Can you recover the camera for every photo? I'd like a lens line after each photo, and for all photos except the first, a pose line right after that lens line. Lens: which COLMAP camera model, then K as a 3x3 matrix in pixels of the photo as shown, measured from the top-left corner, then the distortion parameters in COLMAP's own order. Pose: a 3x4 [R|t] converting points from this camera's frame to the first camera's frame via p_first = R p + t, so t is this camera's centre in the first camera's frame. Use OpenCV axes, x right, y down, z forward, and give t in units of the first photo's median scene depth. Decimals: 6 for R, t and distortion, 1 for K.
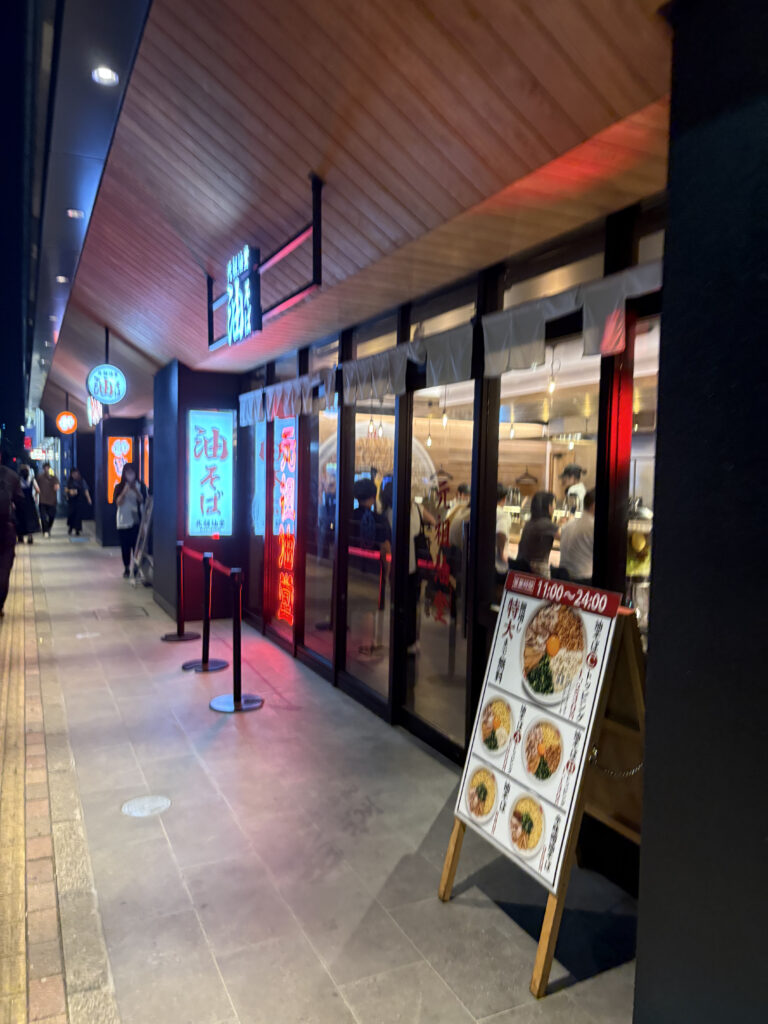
lens RADIAL K [[798.8, 0, 401.3], [0, 798.8, 535.3], [0, 0, 1]] dist [-0.031564, 0.024155]
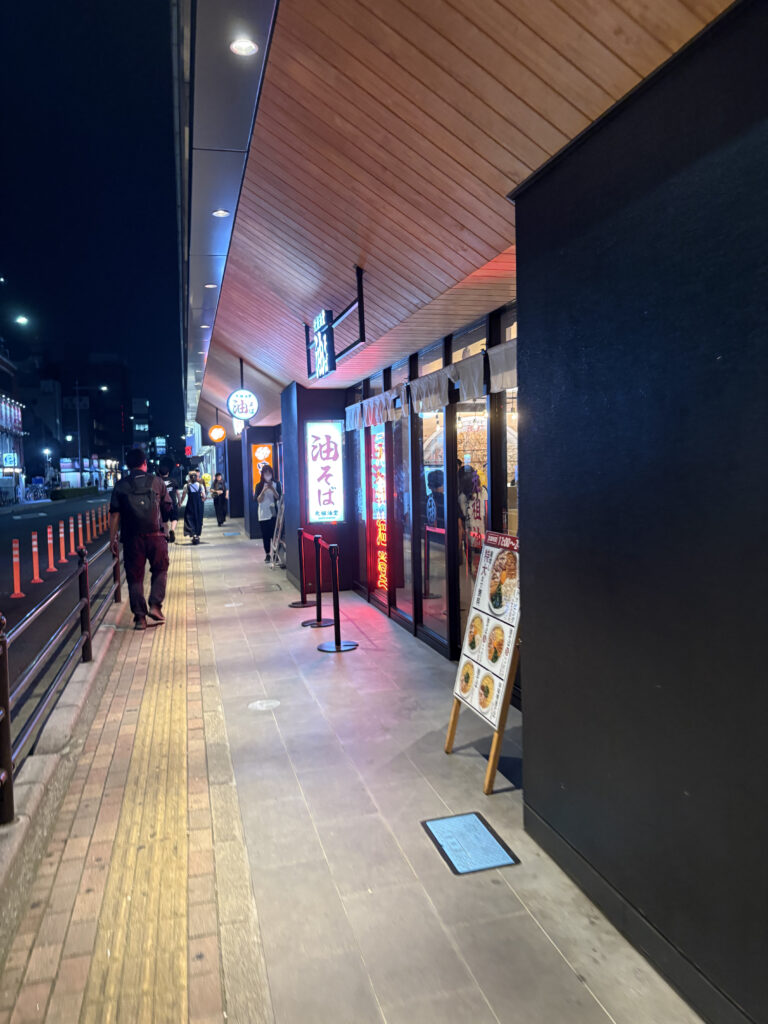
lens RADIAL K [[798.8, 0, 382.8], [0, 798.8, 510.7], [0, 0, 1]] dist [-0.031564, 0.024155]
pose [[0.978434, -0.041694, -0.202307, 0.182086], [0.037951, 0.999030, -0.022349, 0.024359], [0.203042, 0.014189, 0.979067, -0.353838]]
